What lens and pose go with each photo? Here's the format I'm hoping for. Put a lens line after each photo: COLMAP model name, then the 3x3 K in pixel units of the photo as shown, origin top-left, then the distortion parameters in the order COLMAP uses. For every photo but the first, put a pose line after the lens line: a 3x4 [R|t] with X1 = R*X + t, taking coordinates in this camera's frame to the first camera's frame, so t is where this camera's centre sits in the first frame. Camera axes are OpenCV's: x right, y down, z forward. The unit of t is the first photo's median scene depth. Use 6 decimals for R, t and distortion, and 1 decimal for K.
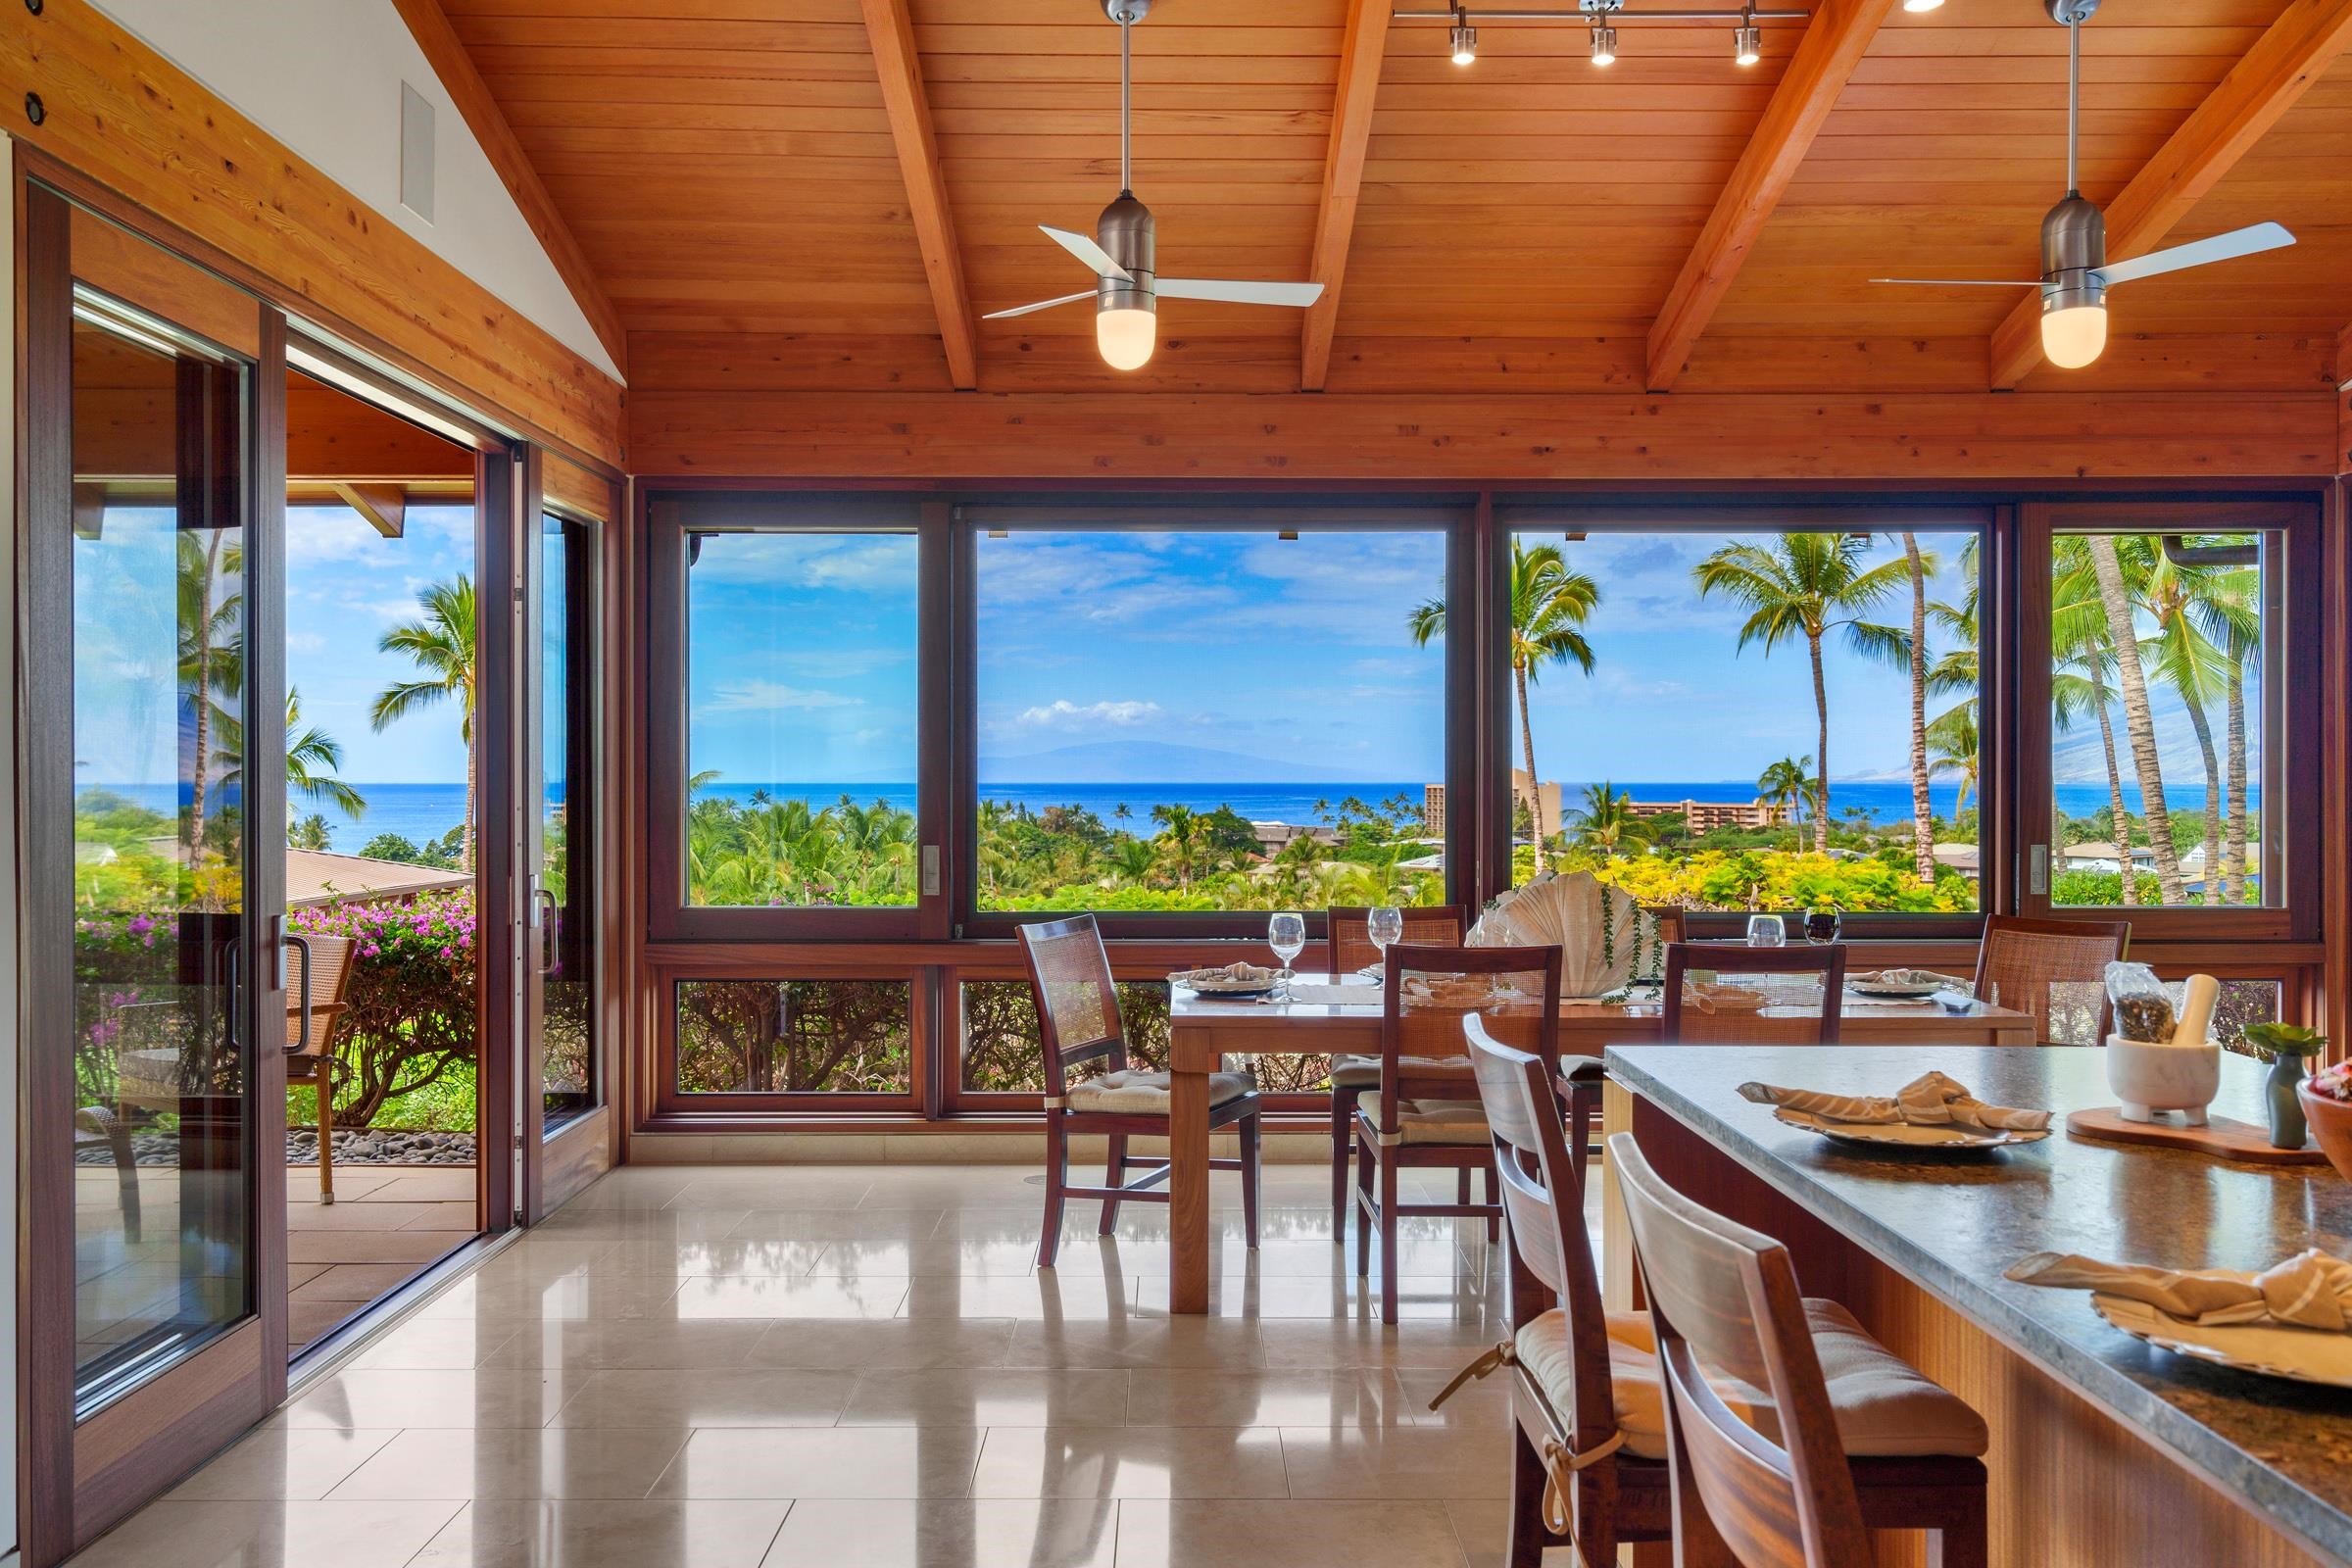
lens RADIAL K [[1926.7, 0, 1180.5], [0, 1926.7, 770.4], [0, 0, 1]] dist [0.006497, 0.008359]
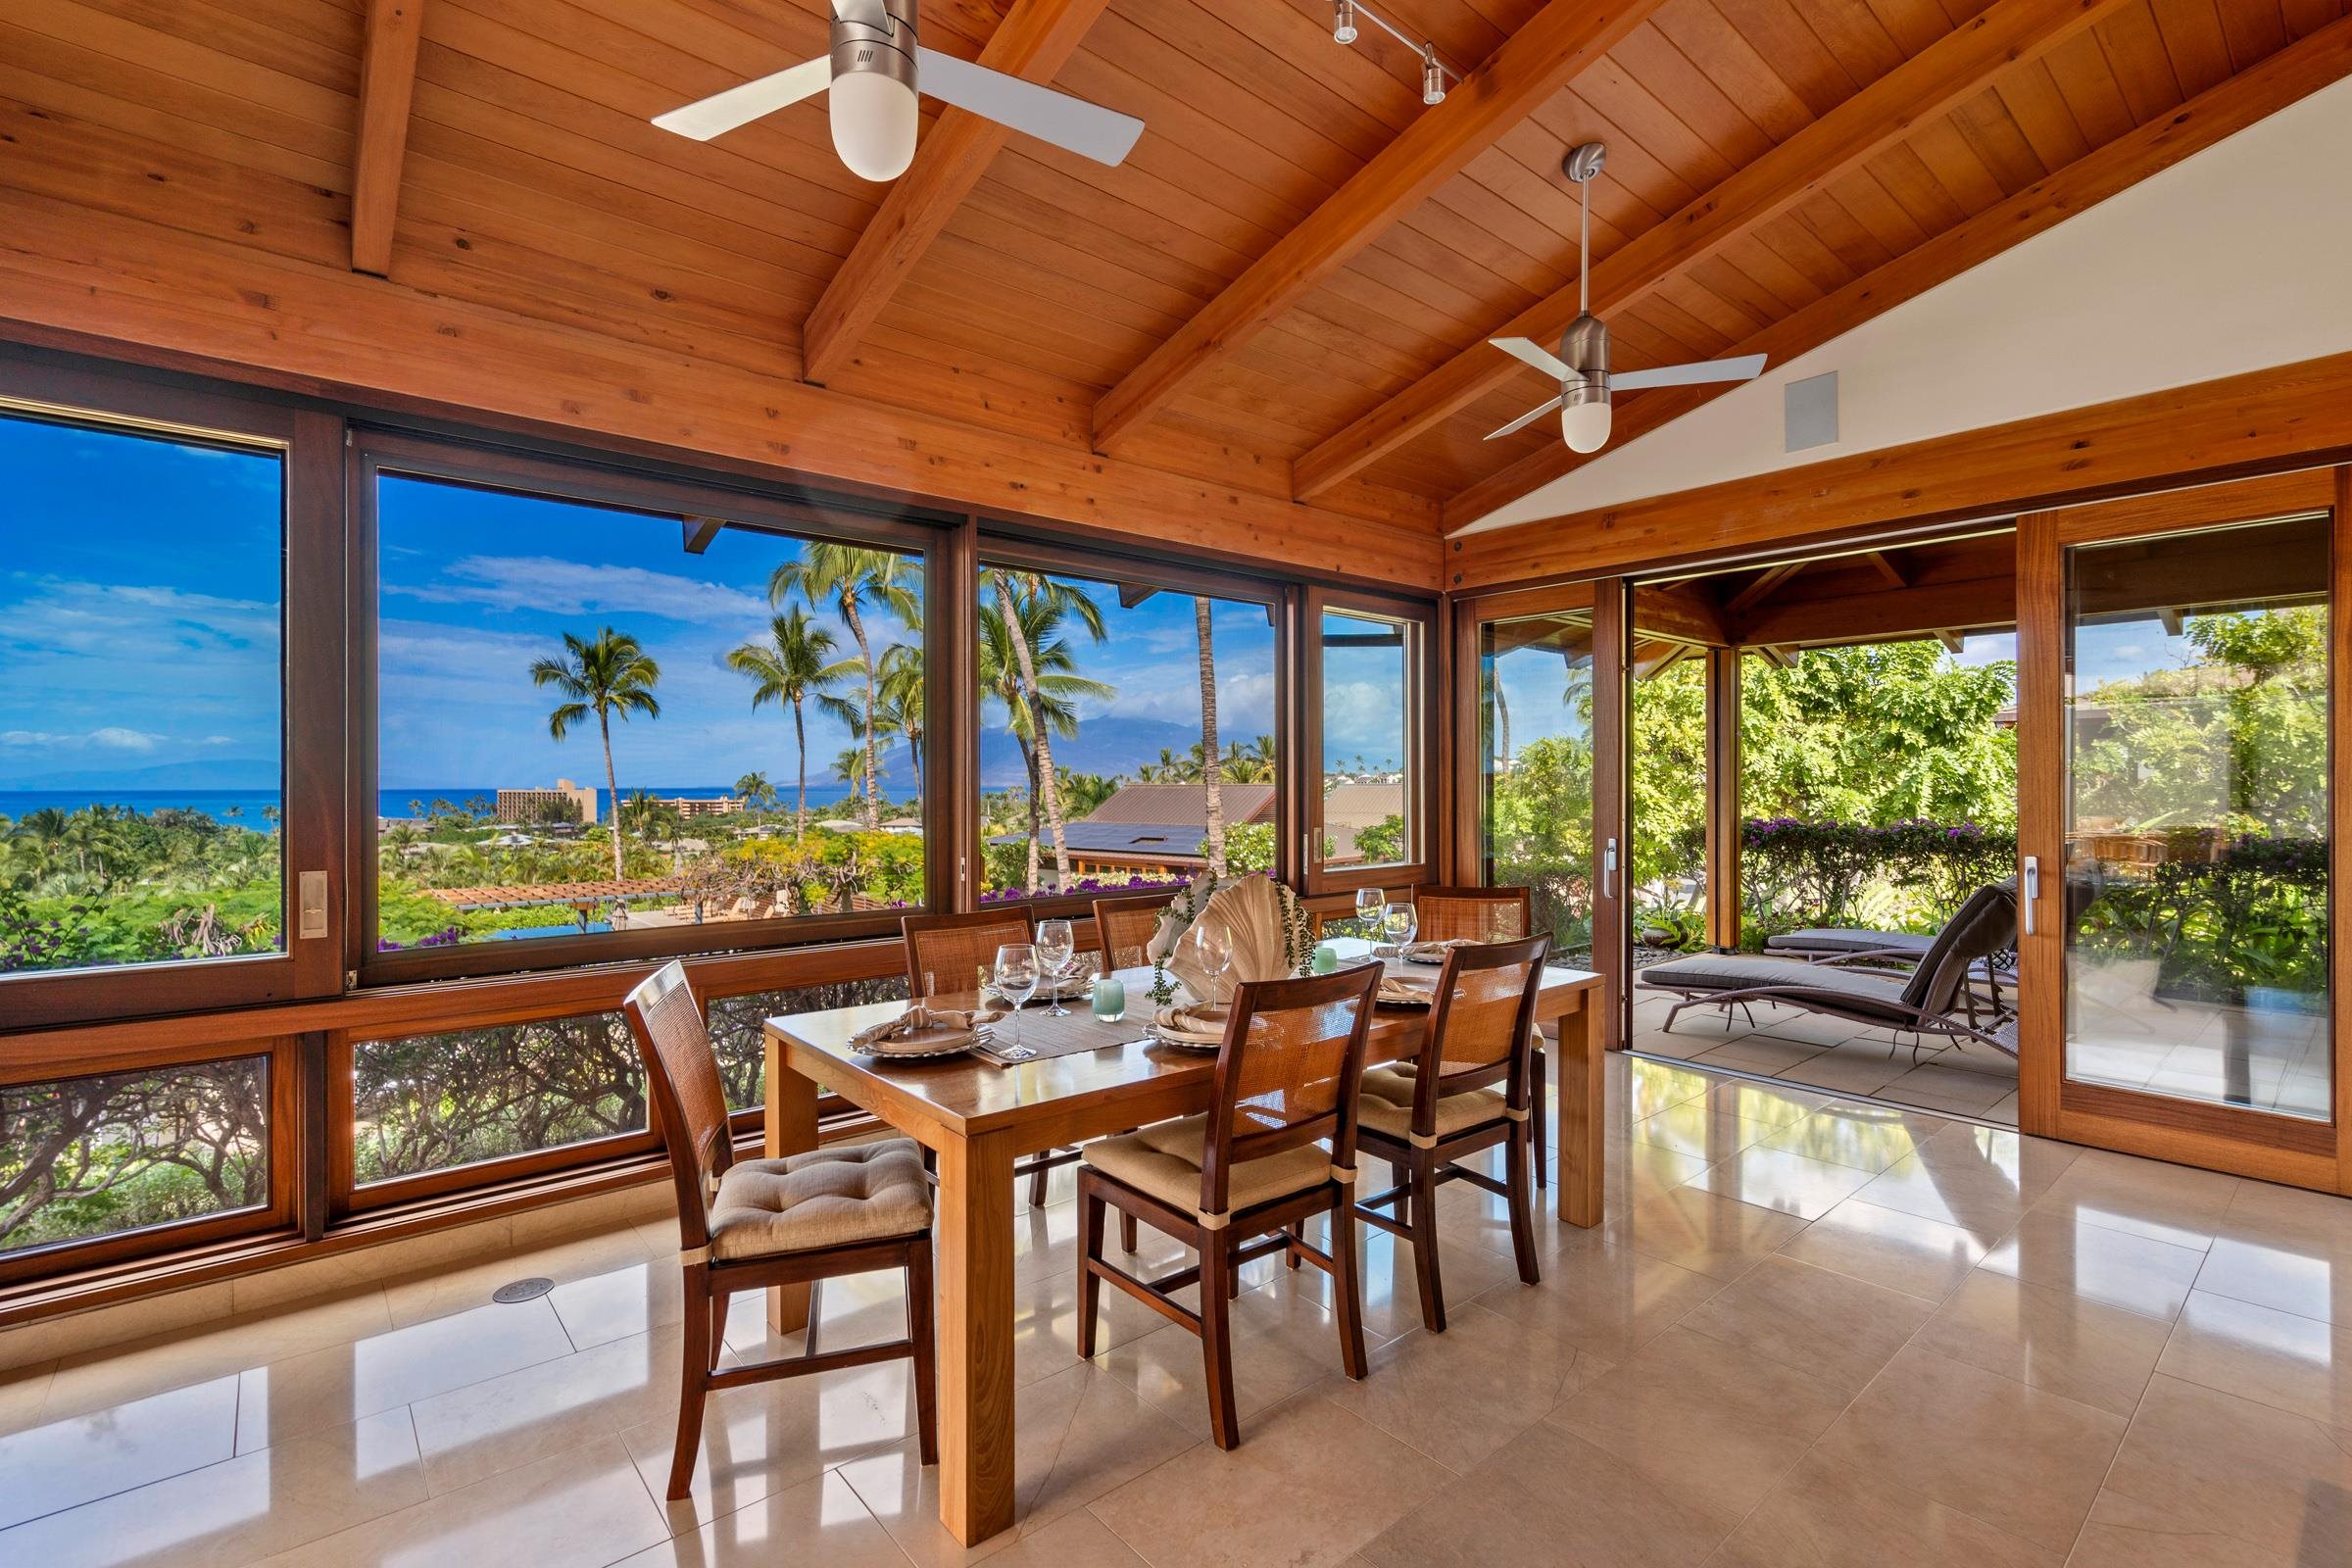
lens RADIAL K [[1066.0, 0, 1174.8], [0, 1066.0, 784.9], [0, 0, 1]] dist [-0.006422, 0.003539]
pose [[0.766795, -0.003065, 0.641885, -0.137074], [0.000519, 0.999991, 0.004155, 0.003761], [-0.641892, -0.002852, 0.766790, 0.467356]]
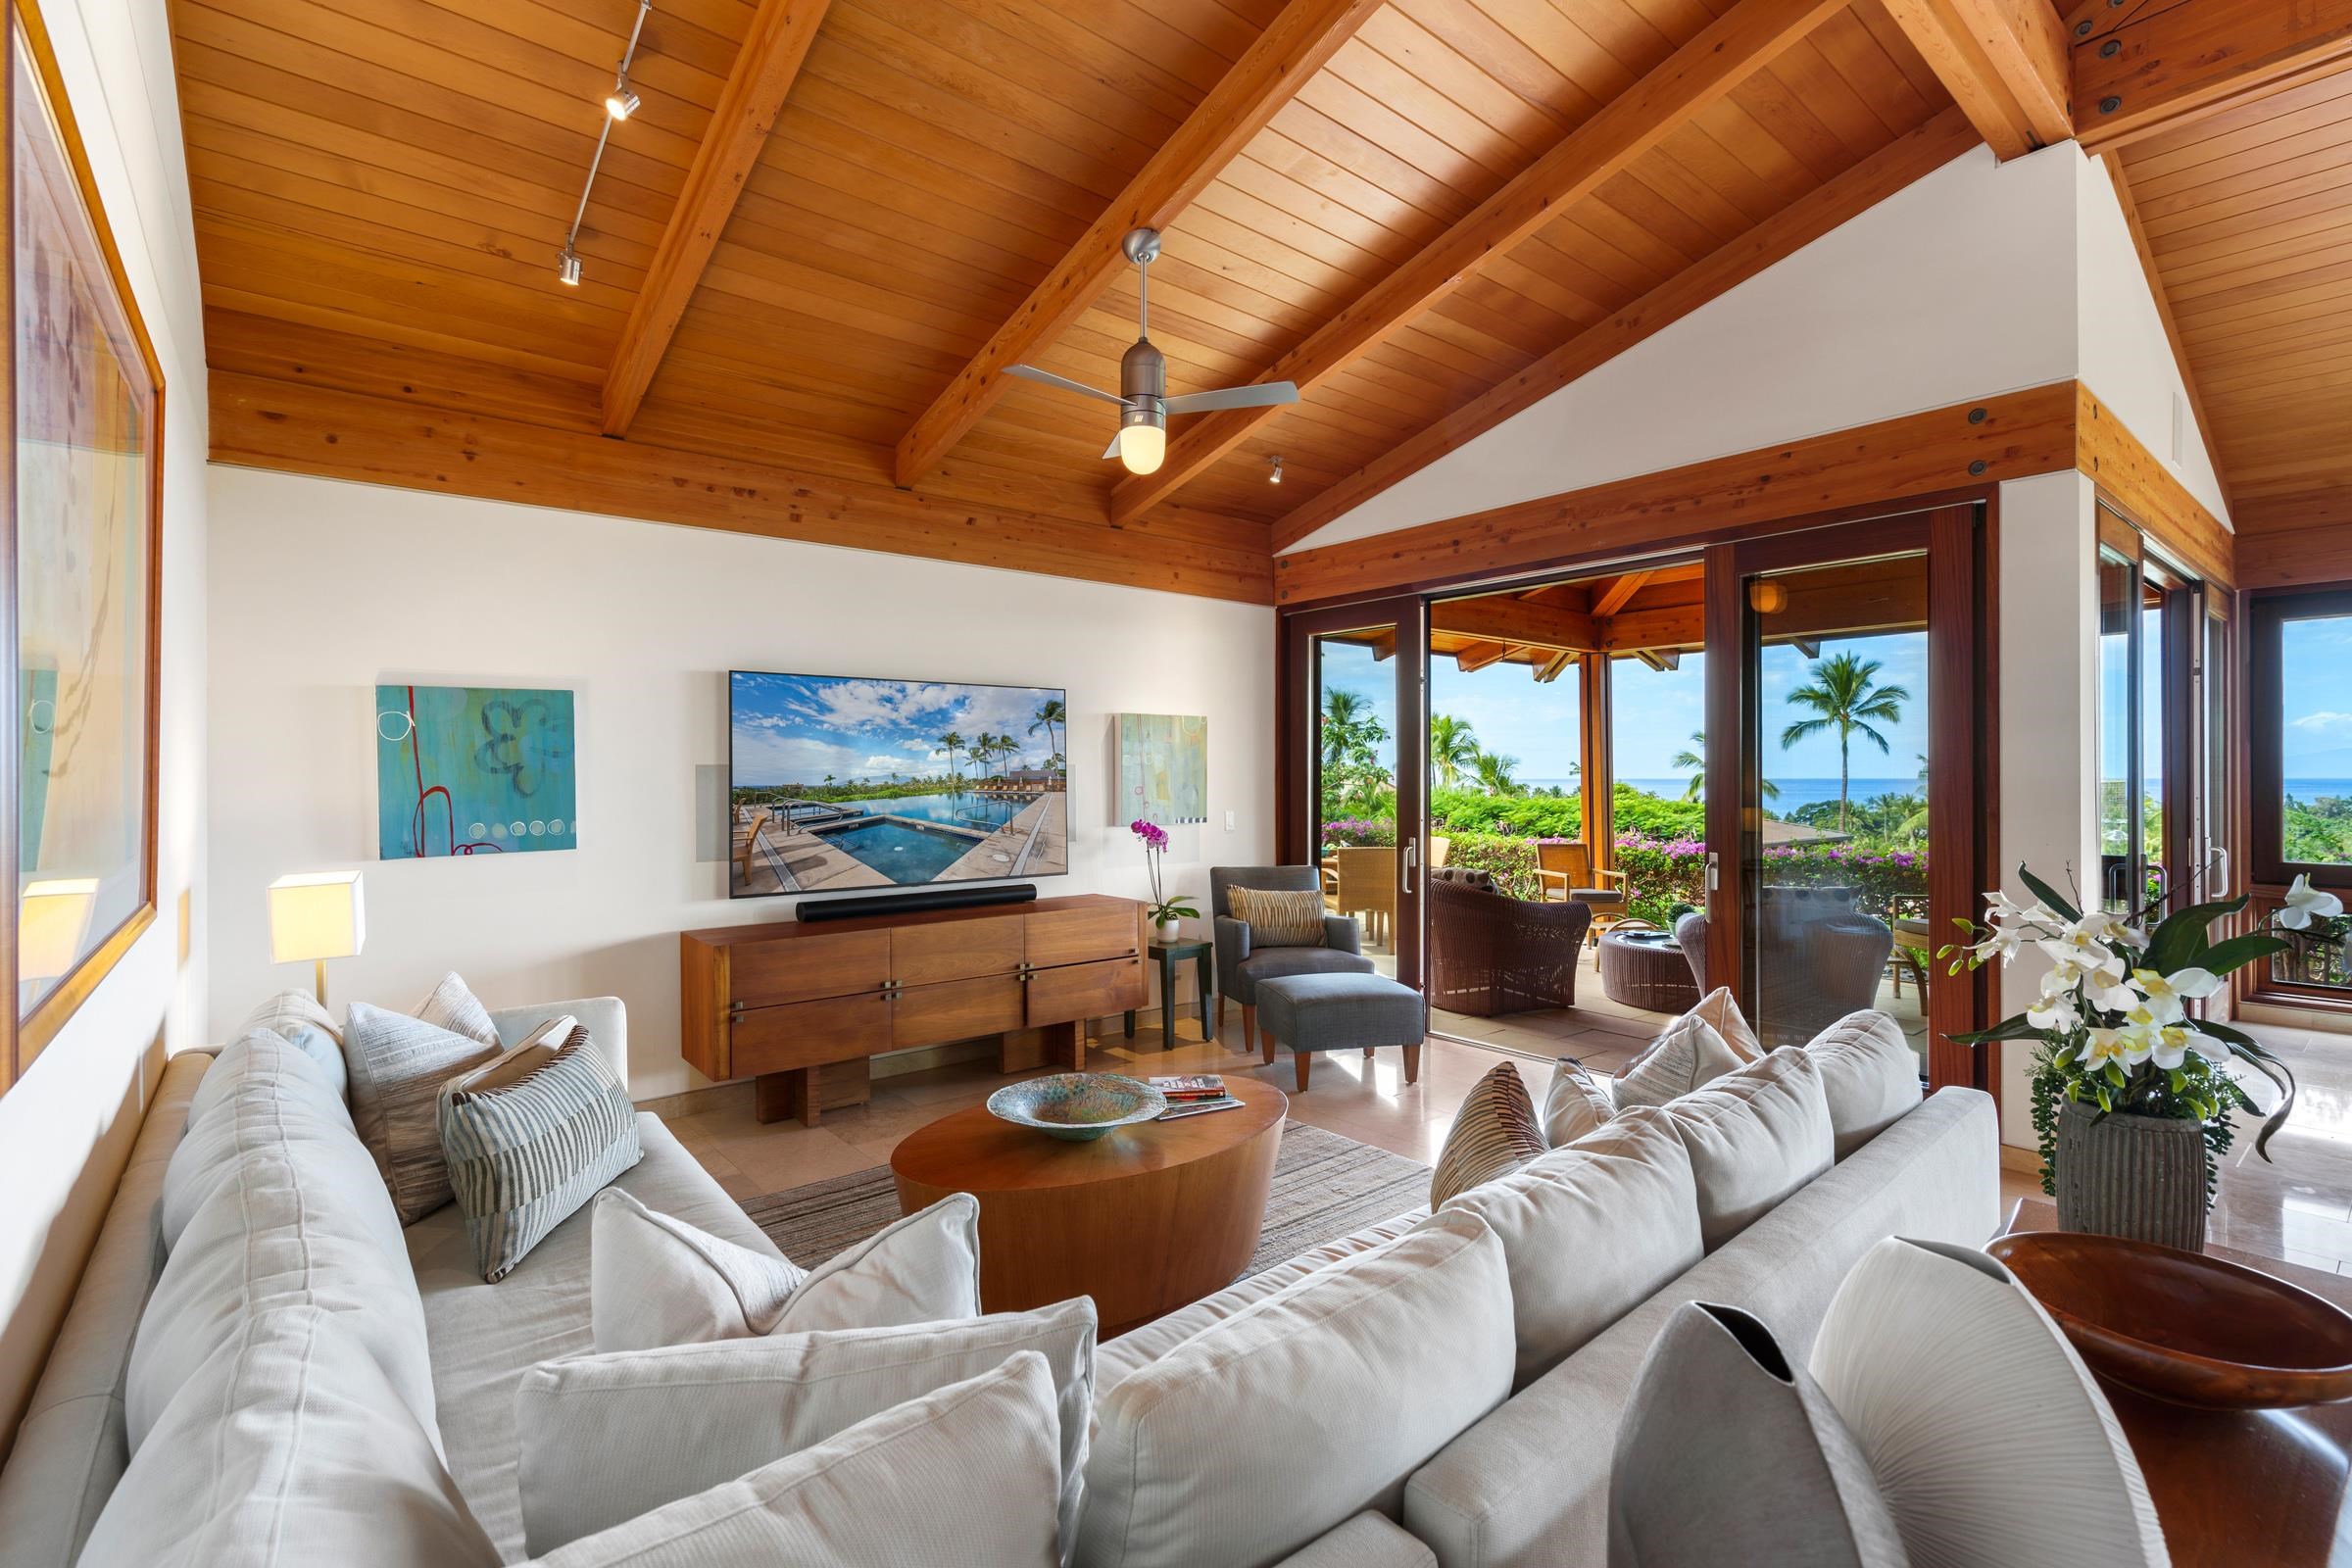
lens RADIAL K [[1066.0, 0, 1176.9], [0, 1066.0, 772.0], [0, 0, 1]] dist [-0.006422, 0.003539]
pose [[0.632164, -0.004140, -0.774823, -0.157228], [0.004648, 0.999988, -0.001552, -0.004776], [0.774820, -0.002620, 0.632176, -0.239574]]
